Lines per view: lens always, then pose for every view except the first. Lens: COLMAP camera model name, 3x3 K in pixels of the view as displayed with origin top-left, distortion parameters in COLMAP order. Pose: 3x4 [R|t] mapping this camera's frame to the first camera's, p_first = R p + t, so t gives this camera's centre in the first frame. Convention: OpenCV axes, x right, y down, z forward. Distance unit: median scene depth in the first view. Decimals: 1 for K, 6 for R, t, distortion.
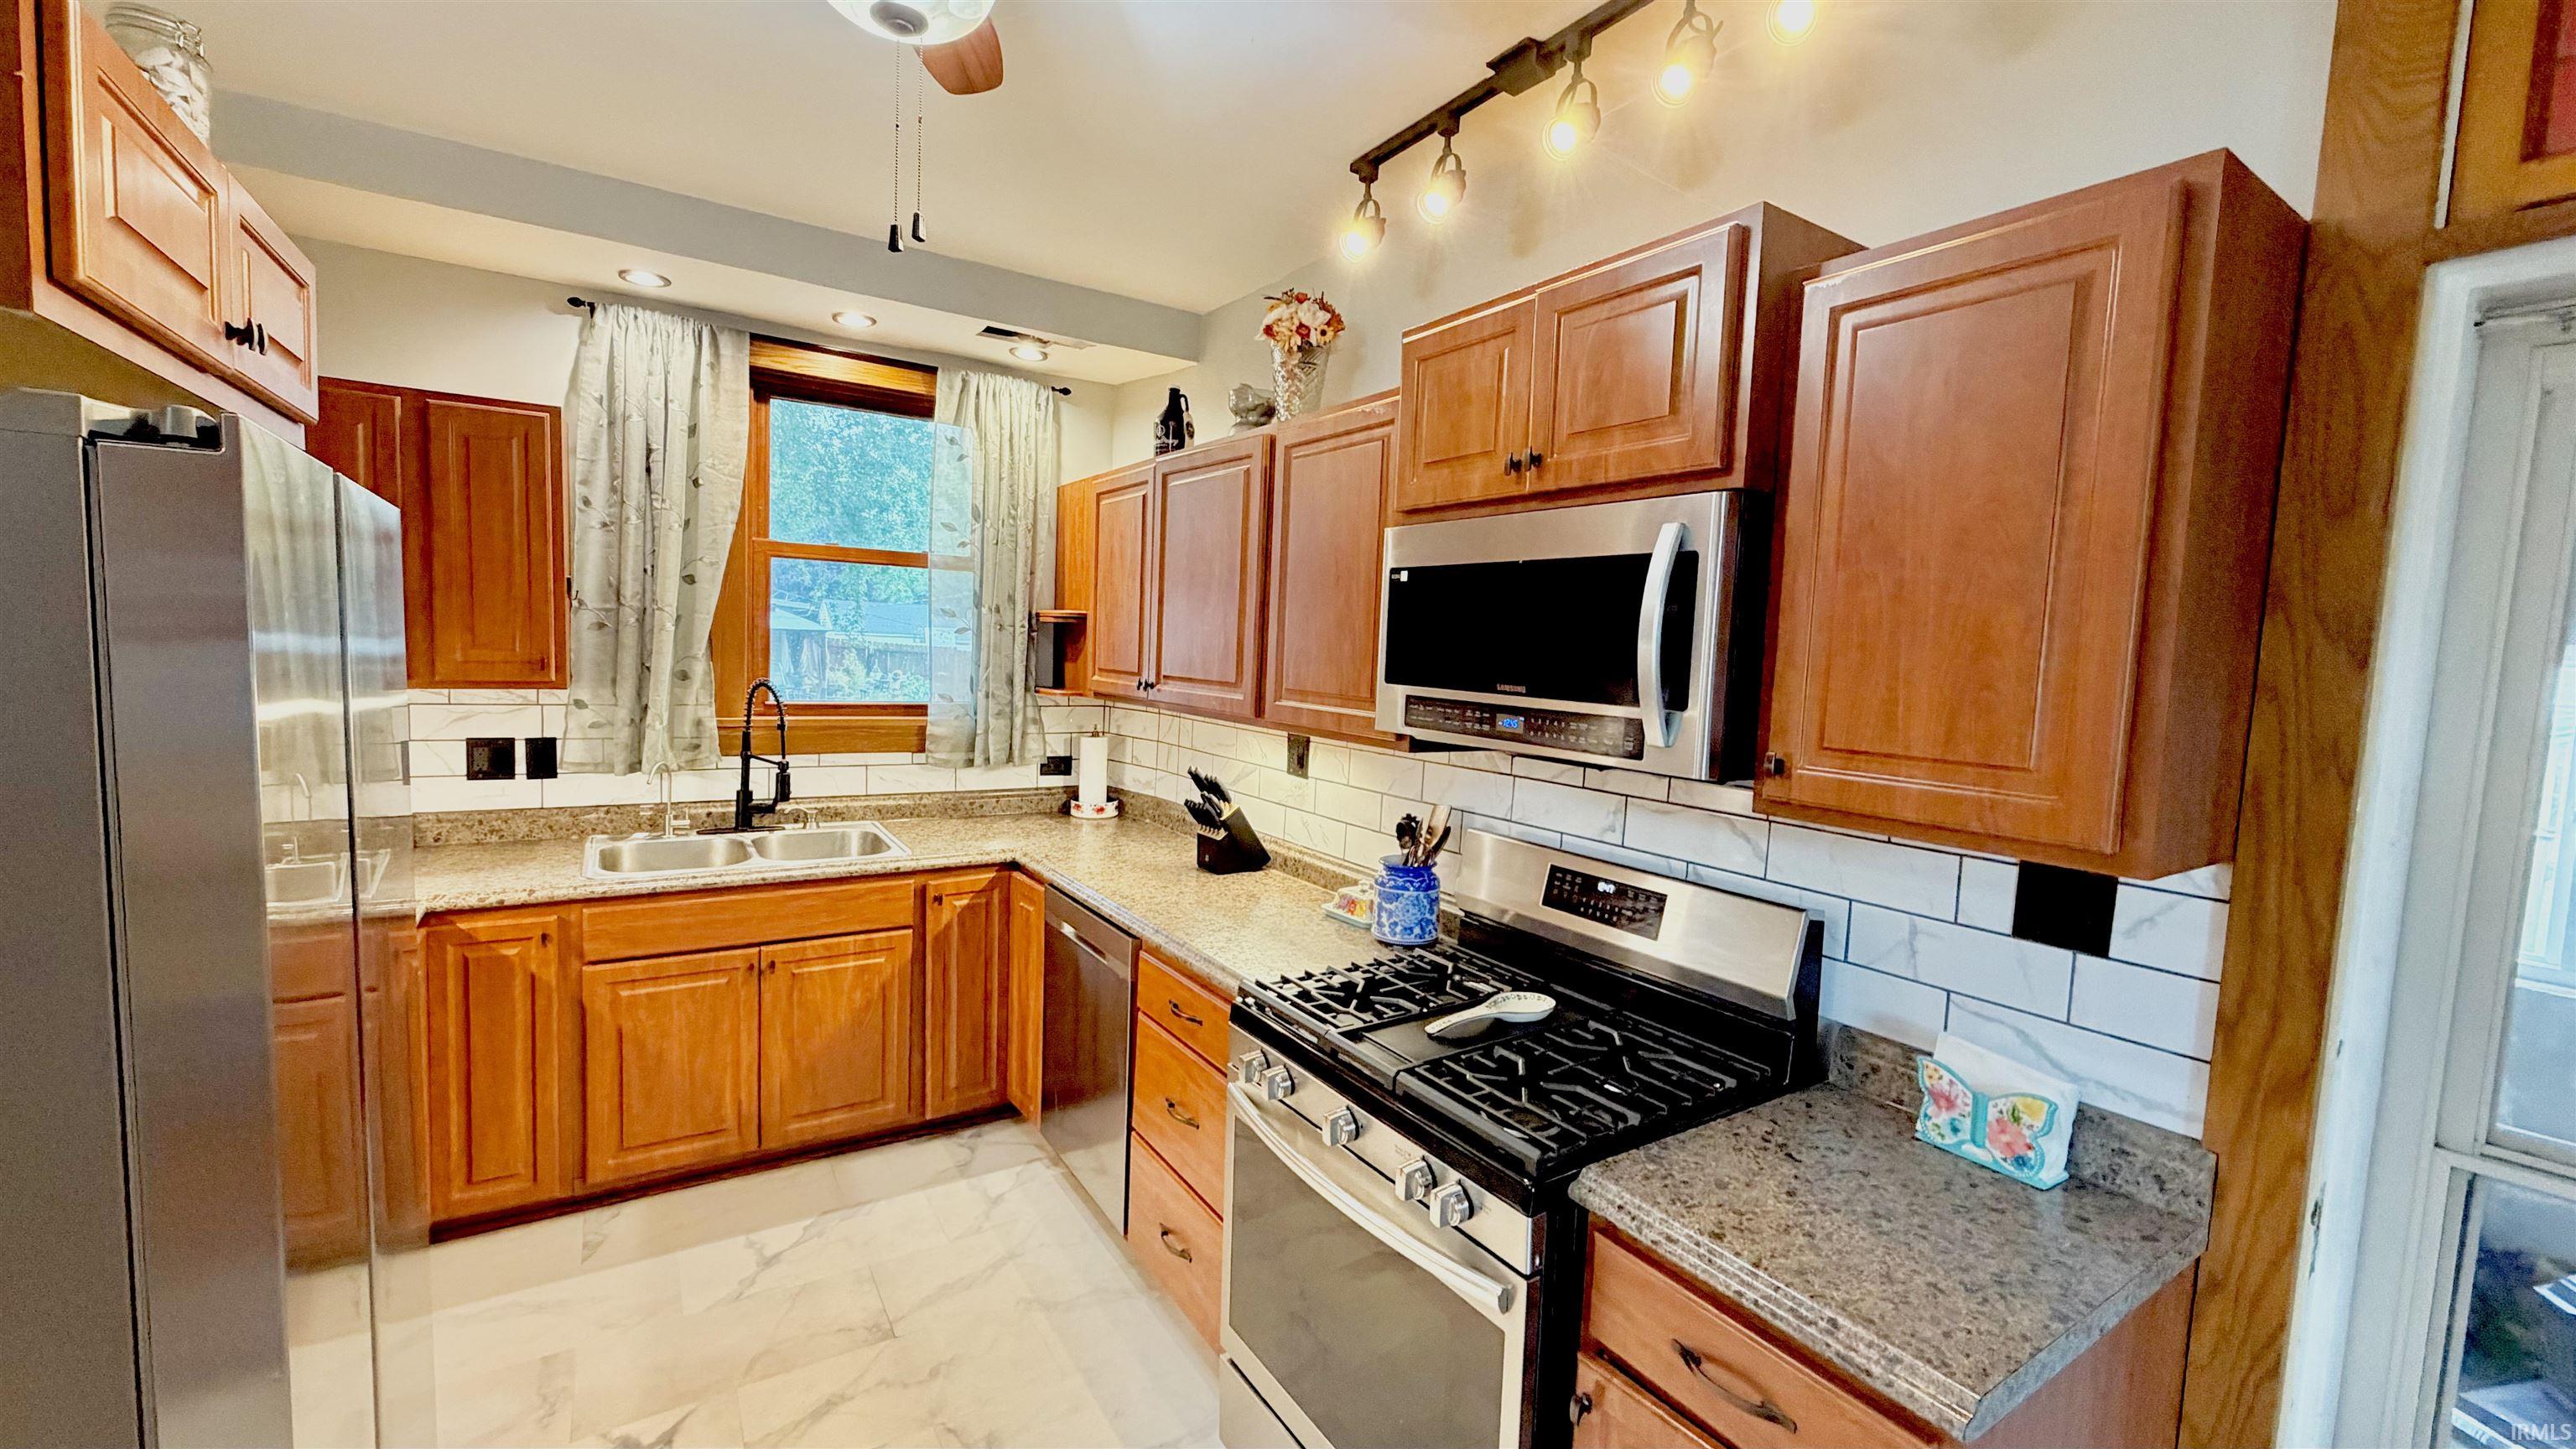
lens RADIAL K [[1023.5, 0, 1288.0], [0, 1023.5, 724.5], [0, 0, 1]] dist [-0.000934, -0.000334]
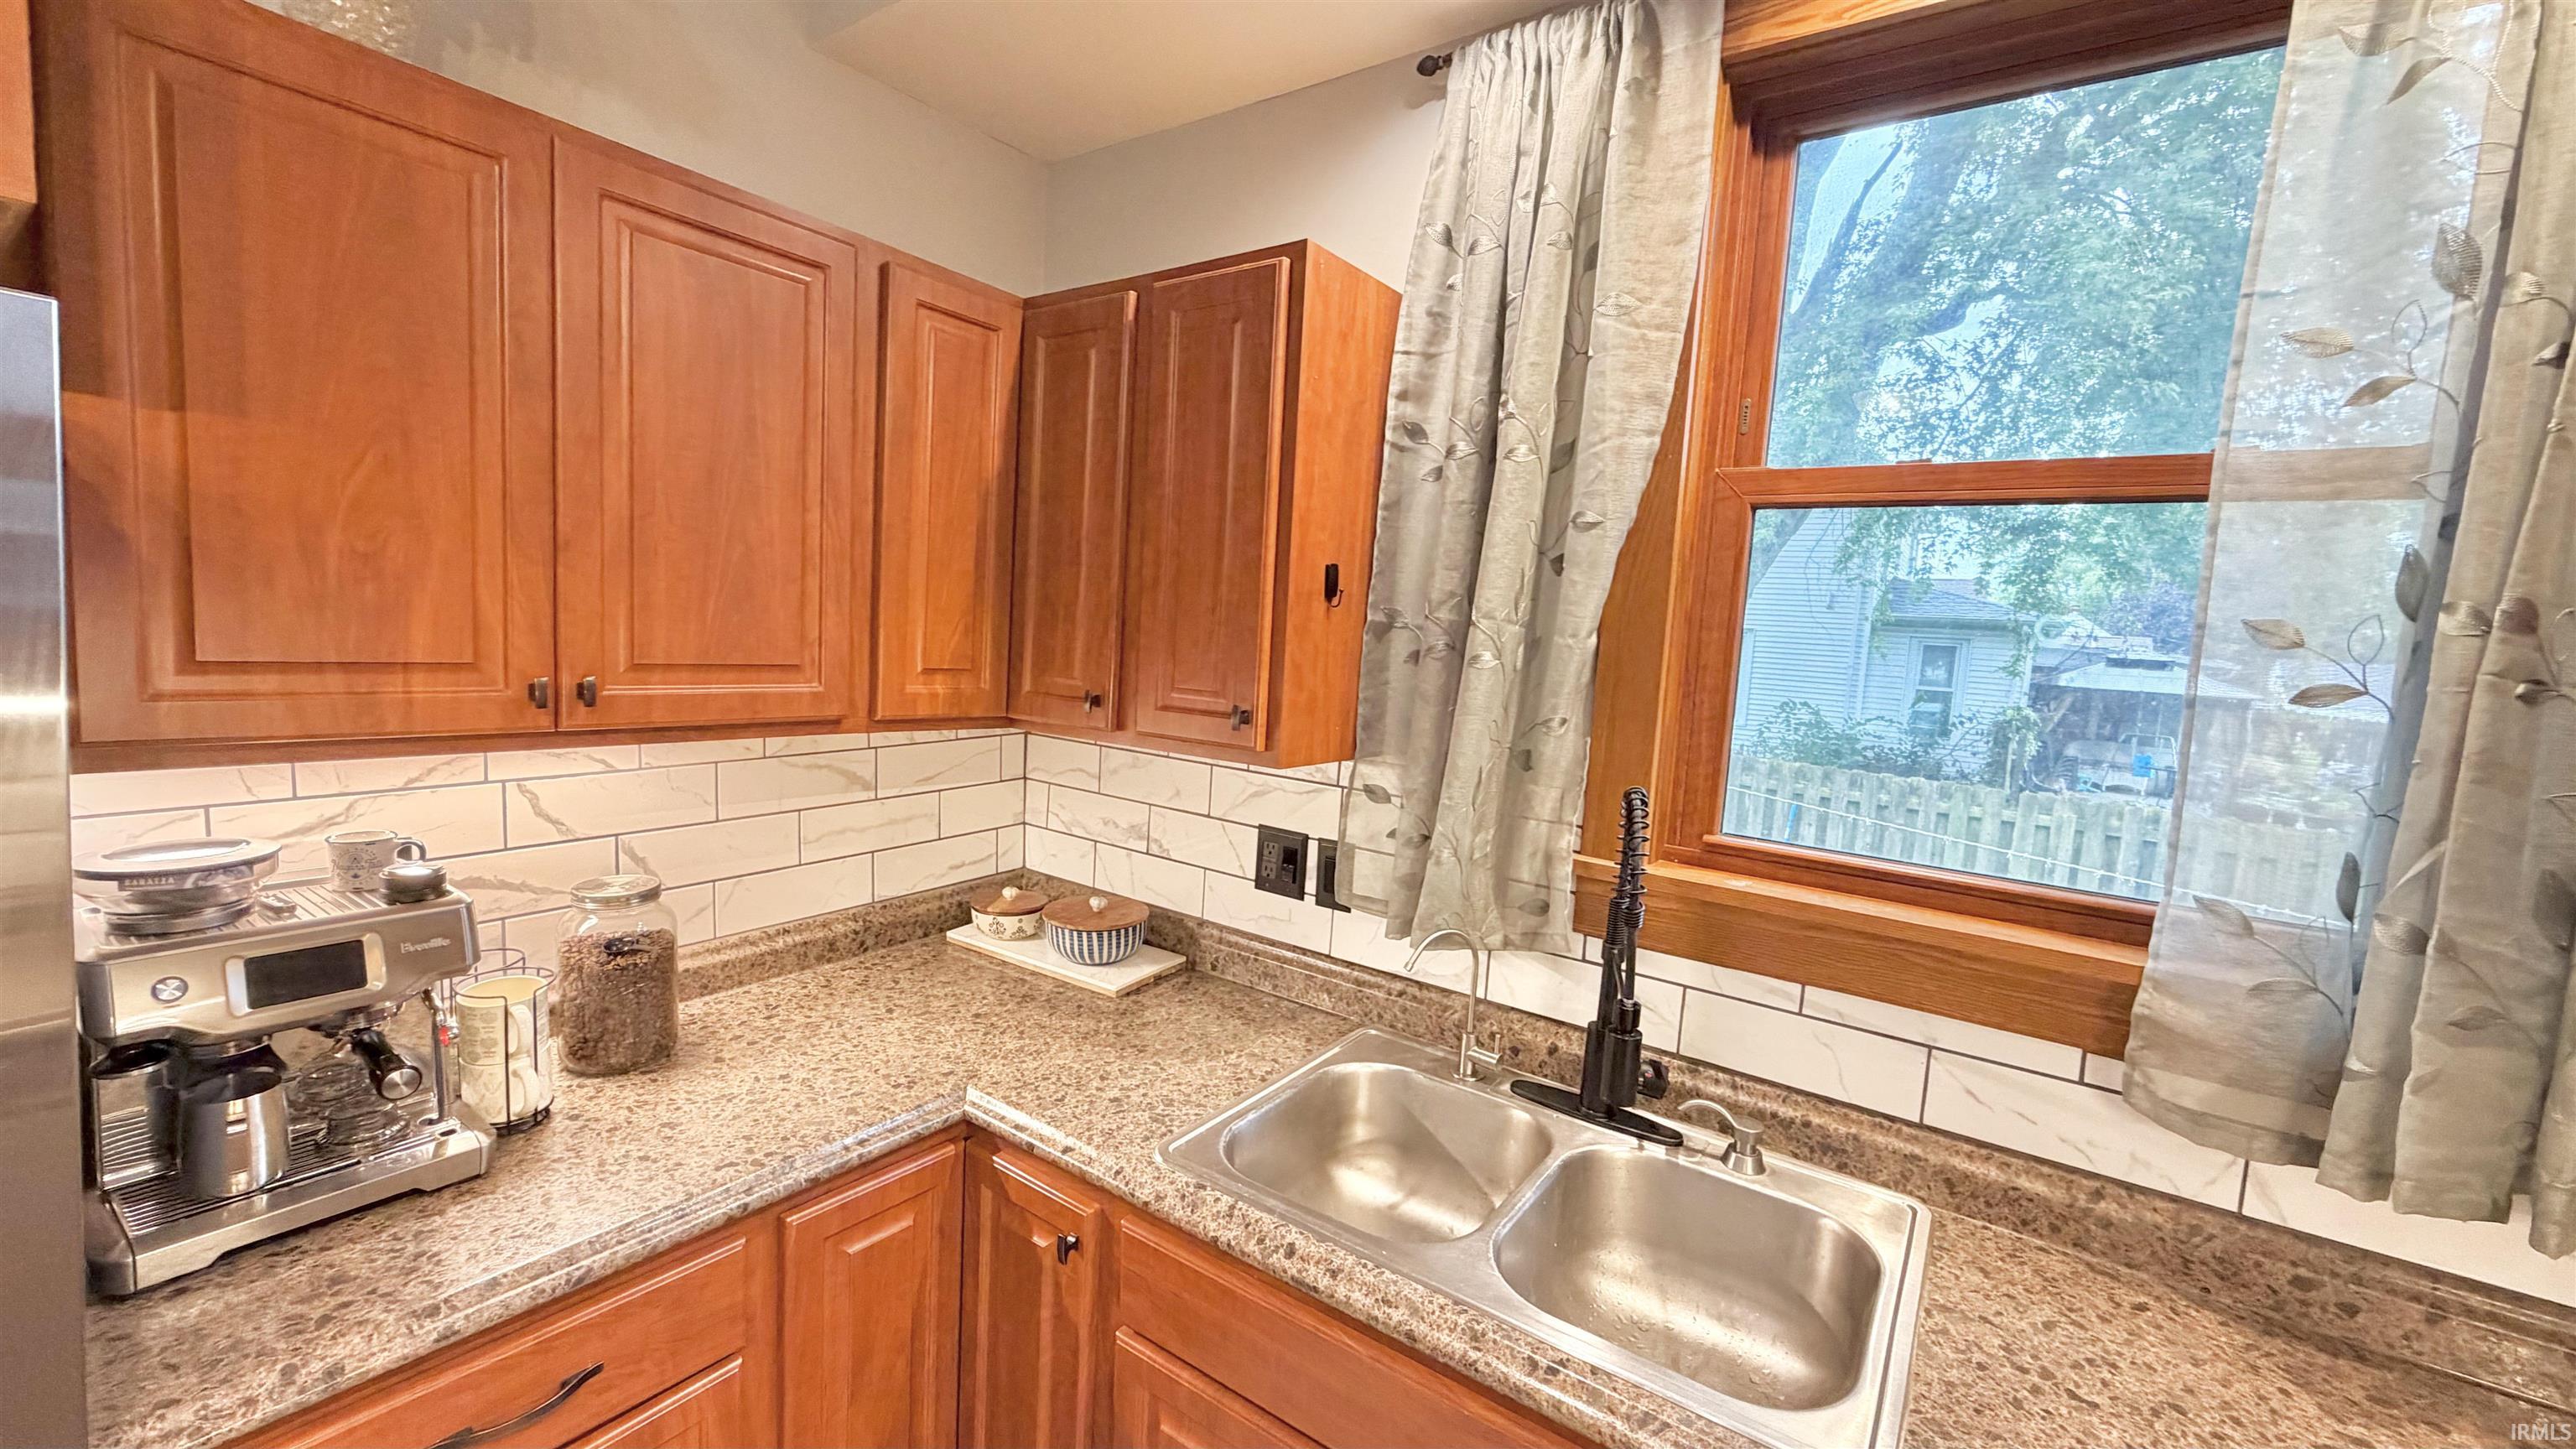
lens RADIAL K [[1041.3, 0, 1275.0], [0, 1041.3, 724.4], [0, 0, 1]] dist [0.002351, 0.000055]
pose [[0.369364, 0.066683, -0.926889, -0.183370], [-0.120460, 0.992442, 0.023396, -0.065168], [0.921444, 0.103011, 0.374605, 0.735560]]
